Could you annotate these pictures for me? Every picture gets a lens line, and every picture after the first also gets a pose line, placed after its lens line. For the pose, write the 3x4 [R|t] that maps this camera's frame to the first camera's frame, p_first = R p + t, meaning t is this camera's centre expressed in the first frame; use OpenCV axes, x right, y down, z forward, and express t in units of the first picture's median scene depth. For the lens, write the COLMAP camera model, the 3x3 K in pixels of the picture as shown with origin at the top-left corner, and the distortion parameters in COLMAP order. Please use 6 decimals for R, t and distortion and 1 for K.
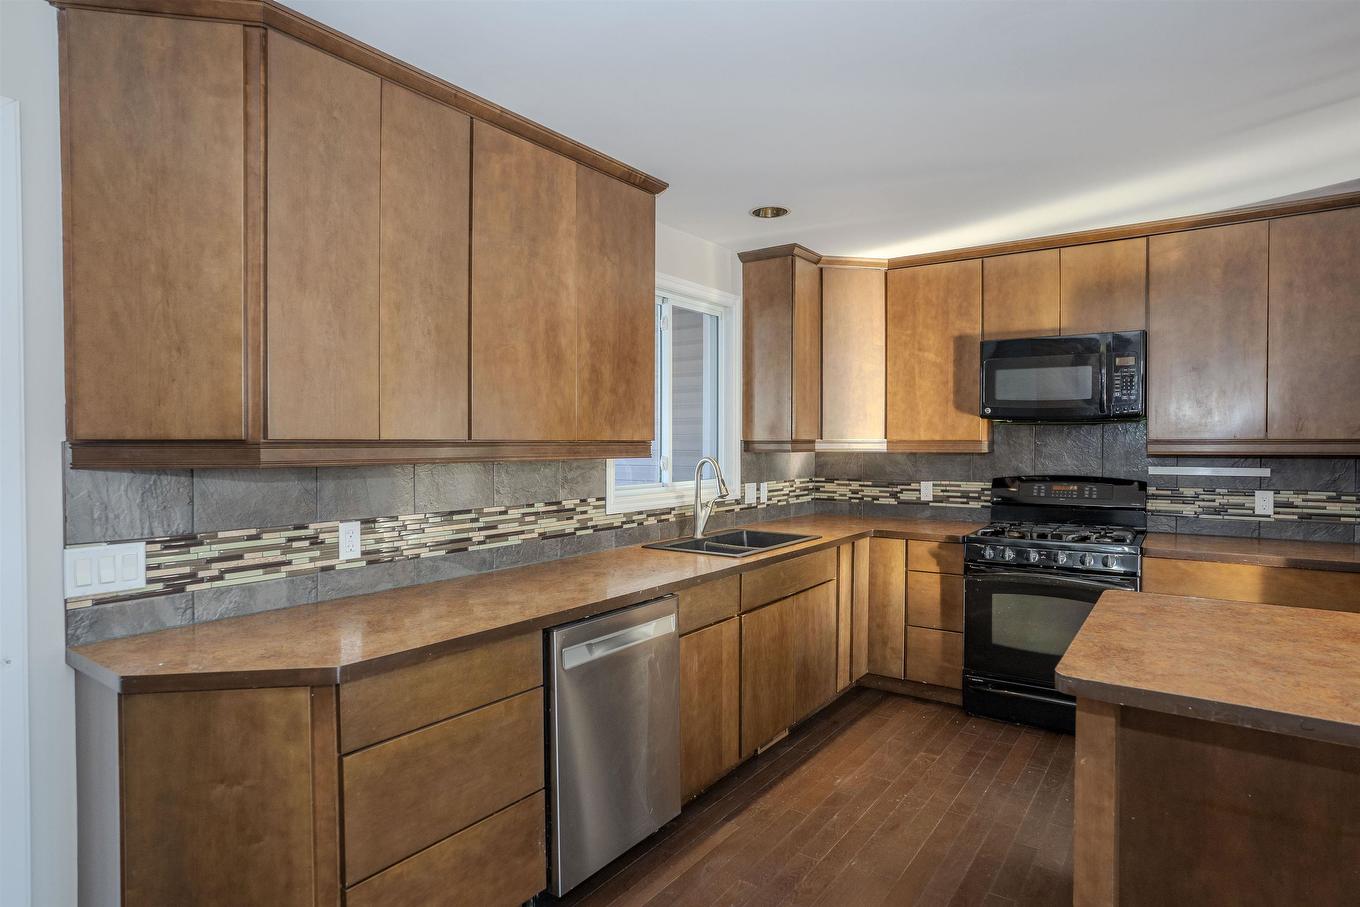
lens RADIAL K [[744.6, 0, 672.8], [0, 744.6, 455.8], [0, 0, 1]] dist [-0.066972, 0.047924]
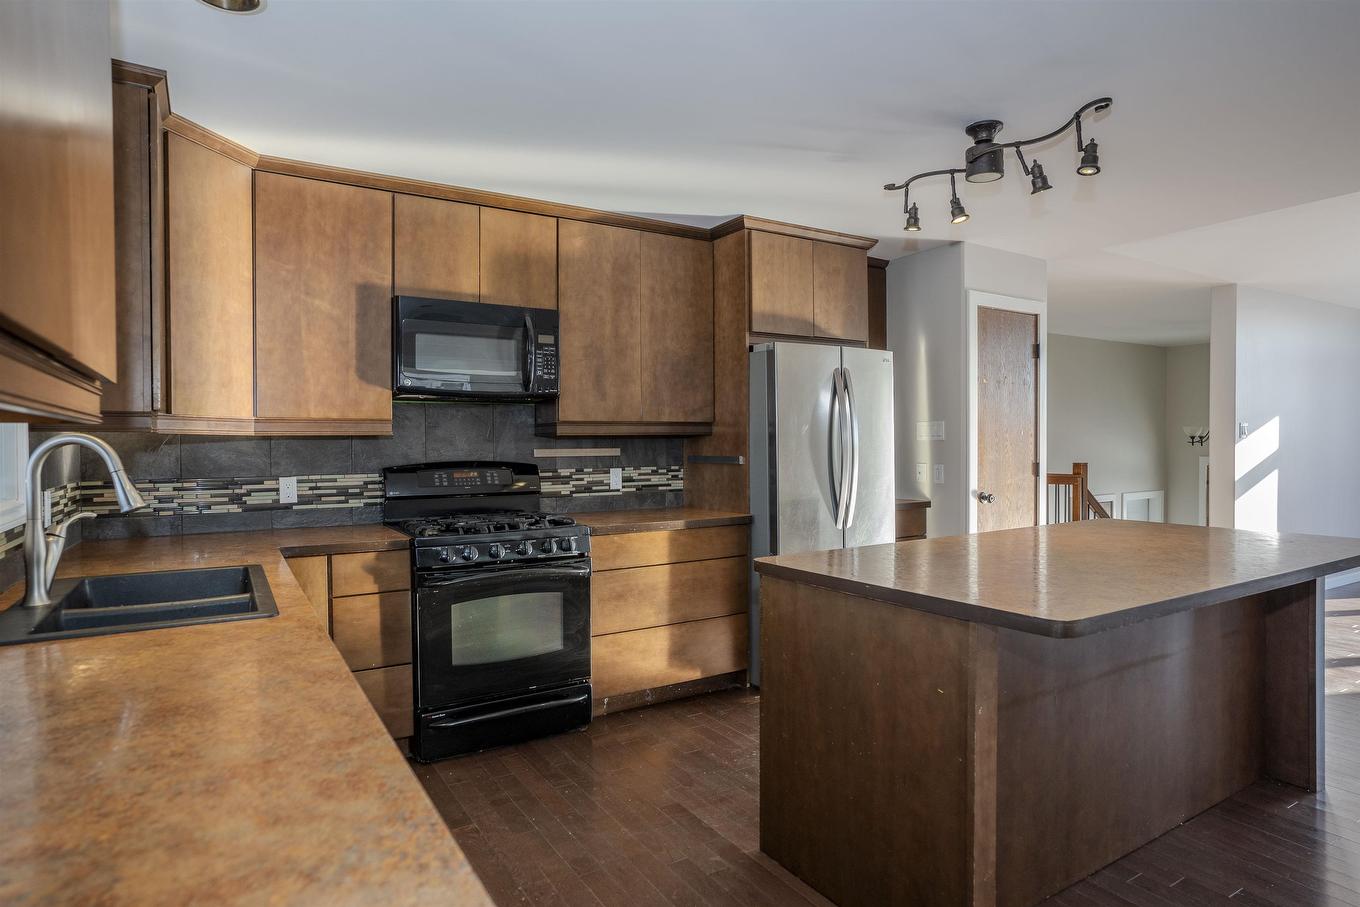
lens RADIAL K [[772.4, 0, 680.0], [0, 772.4, 453.5], [0, 0, 1]] dist [-0.056530, 0.047154]
pose [[0.379326, -0.014320, 0.925152, -0.277860], [0.023447, 0.999708, 0.005860, 0.021672], [-0.924966, 0.019469, 0.379551, 0.472146]]
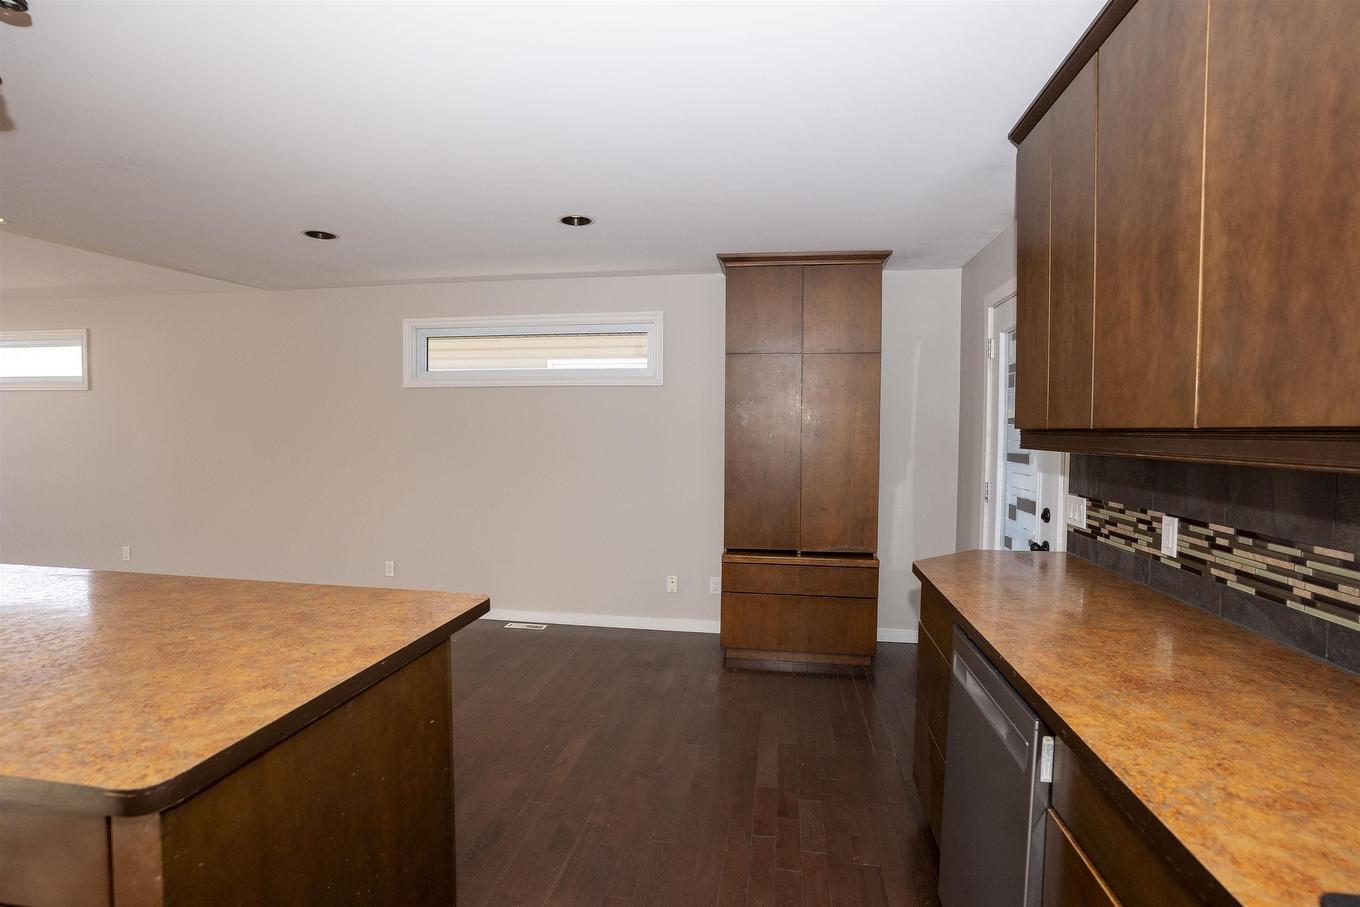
lens RADIAL K [[669.8, 0, 675.8], [0, 669.8, 455.1], [0, 0, 1]] dist [-0.083899, 0.039760]
pose [[-0.892533, 0.011932, -0.450825, 0.337962], [-0.014132, 0.998419, 0.054404, -0.016550], [0.450761, 0.054929, -0.890953, 0.983801]]
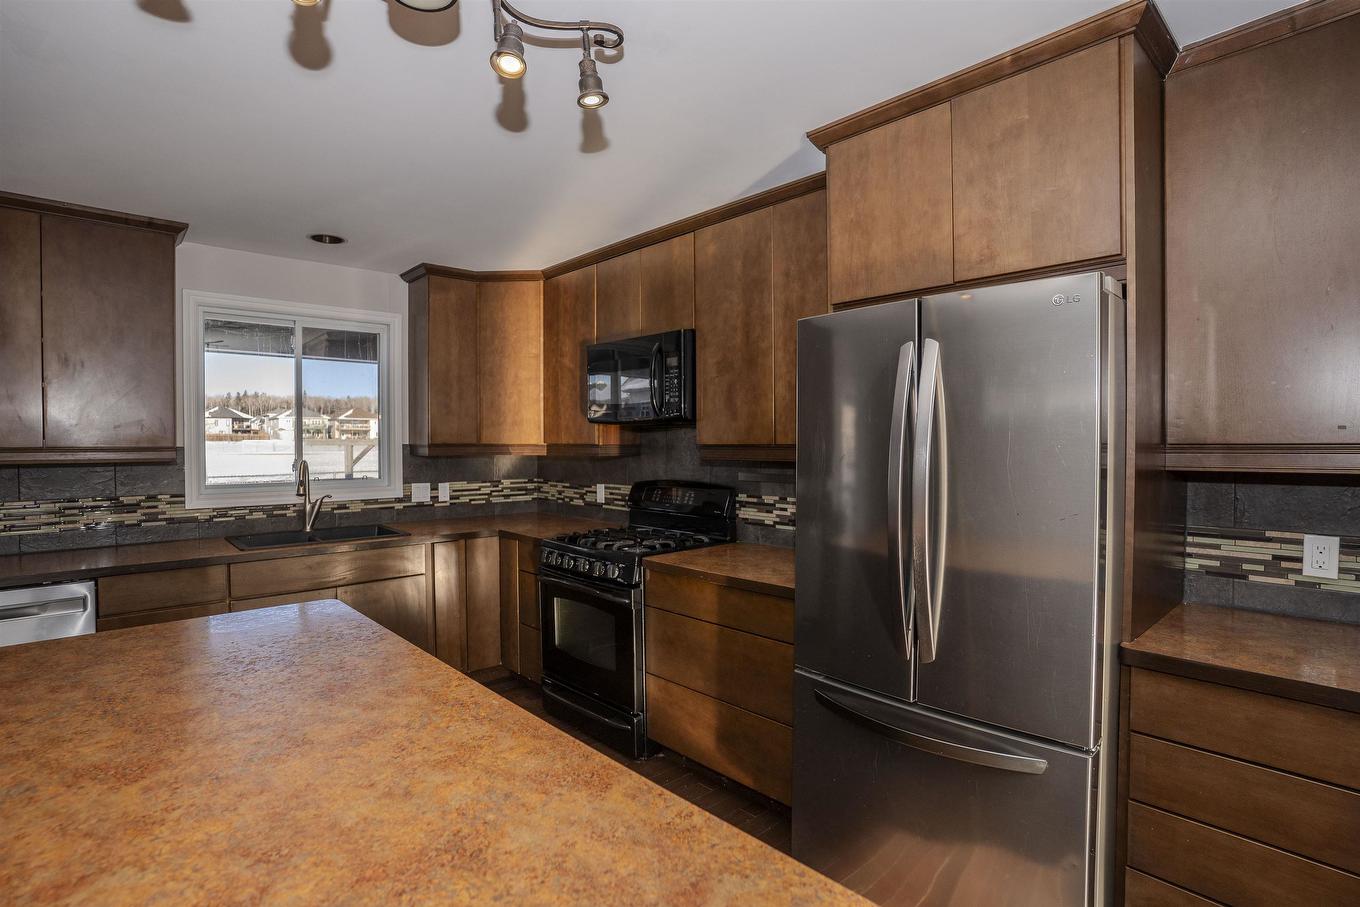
lens RADIAL K [[669.8, 0, 675.8], [0, 669.8, 455.1], [0, 0, 1]] dist [-0.083899, 0.039760]
pose [[0.979815, 0.003105, -0.199880, 0.841789], [-0.002507, 0.999992, 0.003242, -0.011299], [0.199889, -0.002675, 0.979815, 0.151108]]
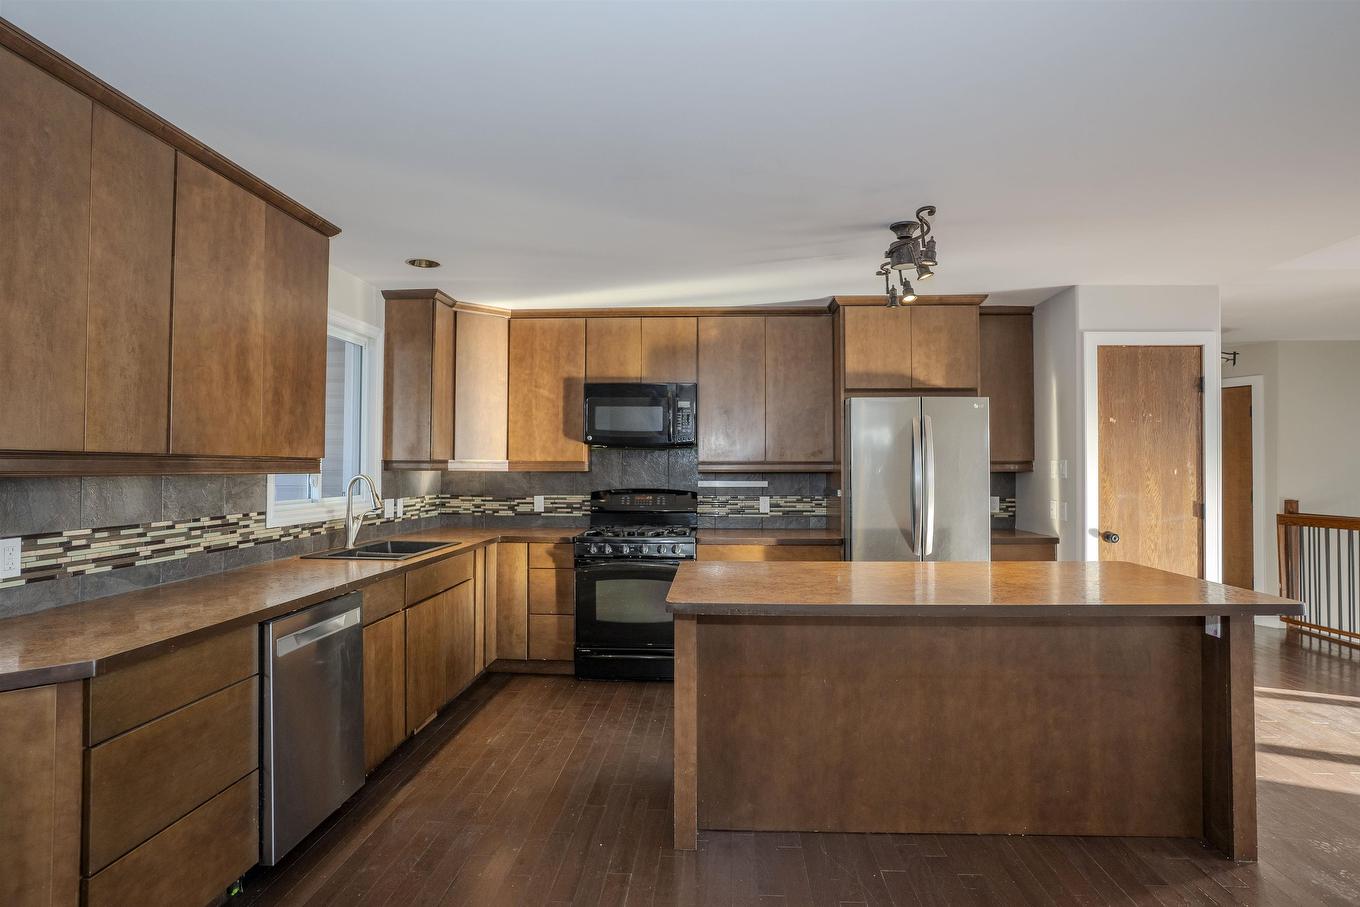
lens RADIAL K [[730.9, 0, 680.0], [0, 730.9, 453.5], [0, 0, 1]] dist [-0.075702, 0.050092]
pose [[0.840925, 0.013424, 0.540985, -0.141673], [0.006664, 0.999360, -0.035157, 0.012468], [-0.541111, 0.033169, 0.840297, -0.163980]]
